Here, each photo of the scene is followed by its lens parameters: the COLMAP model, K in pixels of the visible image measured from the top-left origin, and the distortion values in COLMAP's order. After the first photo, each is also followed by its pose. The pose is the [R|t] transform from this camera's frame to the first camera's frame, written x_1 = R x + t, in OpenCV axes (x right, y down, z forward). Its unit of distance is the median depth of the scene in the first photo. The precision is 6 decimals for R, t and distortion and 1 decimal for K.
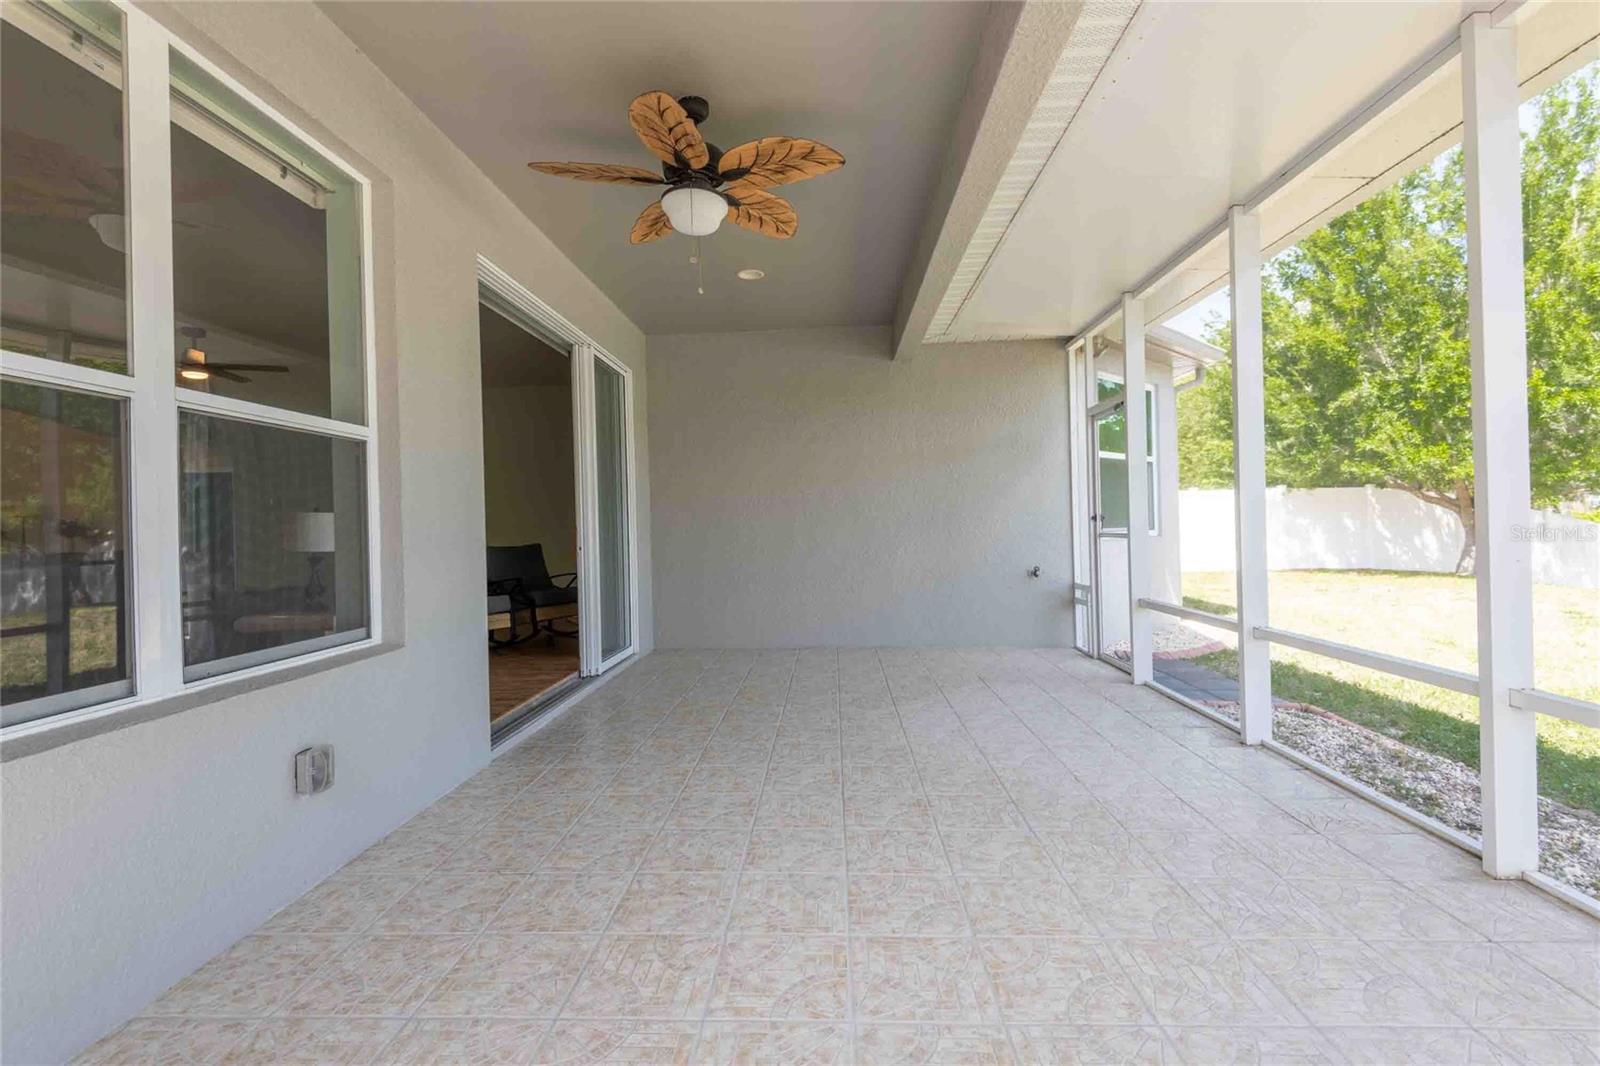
lens RADIAL K [[713.0, 0, 799.3], [0, 713.0, 515.5], [0, 0, 1]] dist [0.033128, -0.020744]
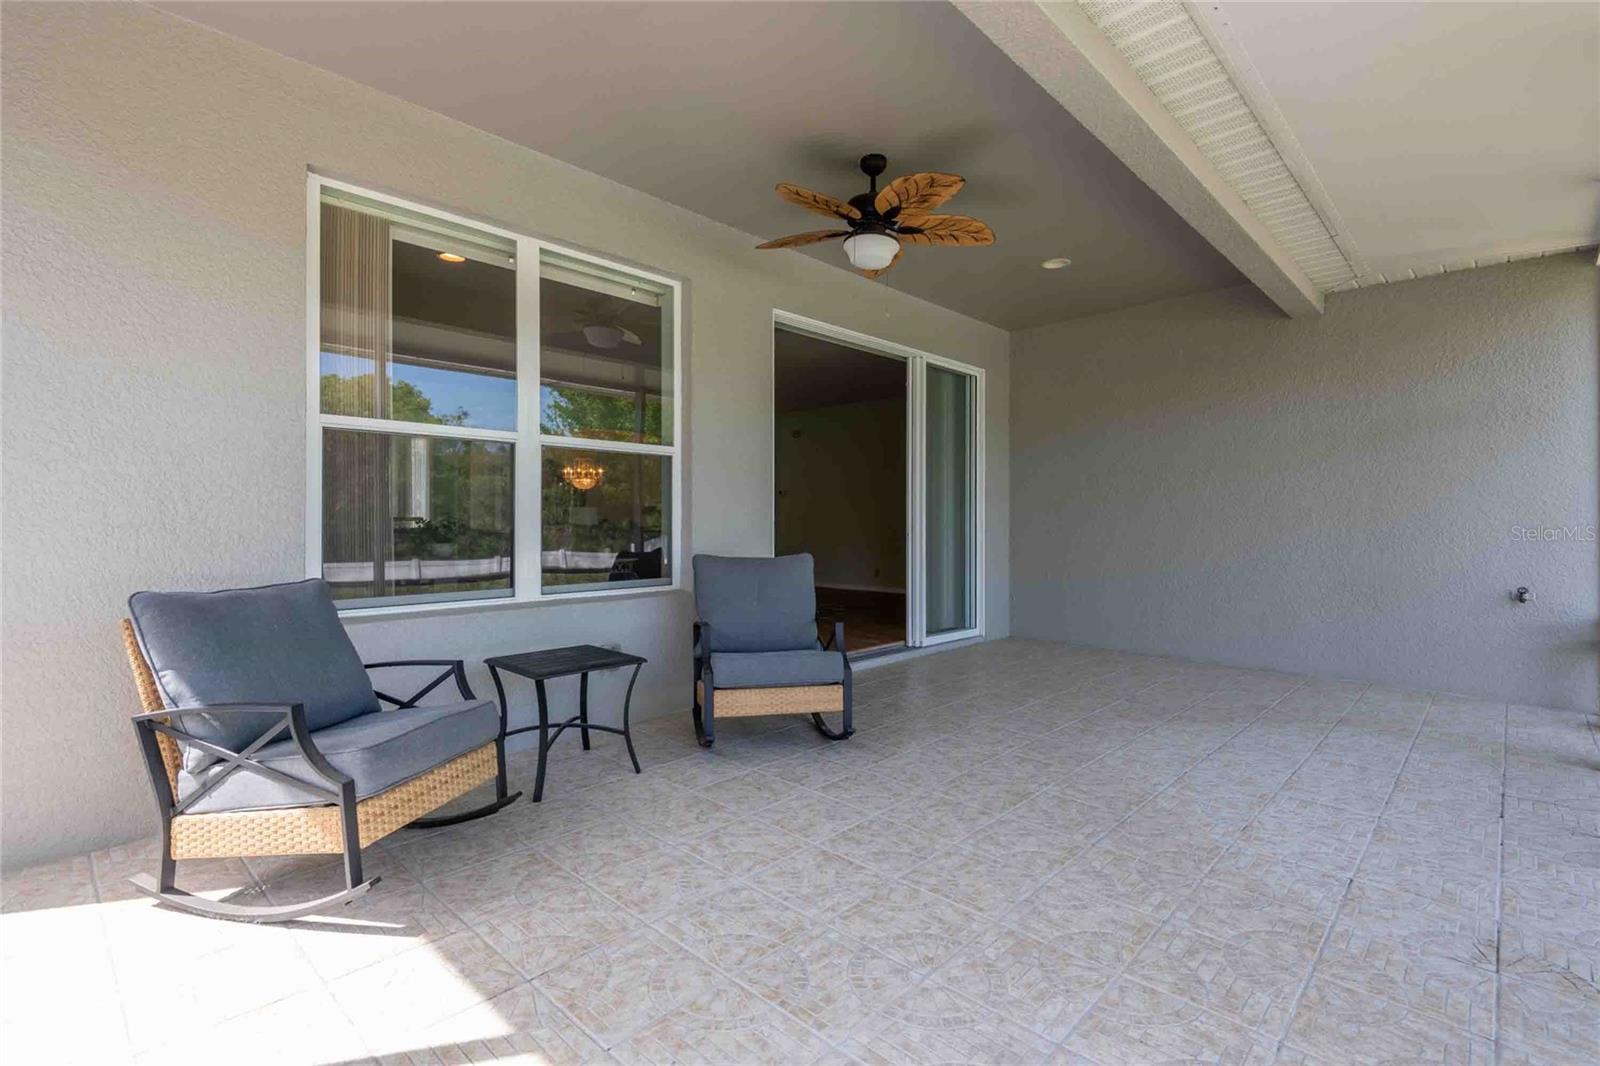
lens RADIAL K [[727.0, 0, 809.7], [0, 727.0, 509.2], [0, 0, 1]] dist [0.037442, -0.021323]
pose [[0.757770, 0.014147, -0.652368, 0.617377], [-0.010617, 0.999900, 0.009352, -0.008007], [0.652435, -0.000160, 0.757845, 0.020181]]
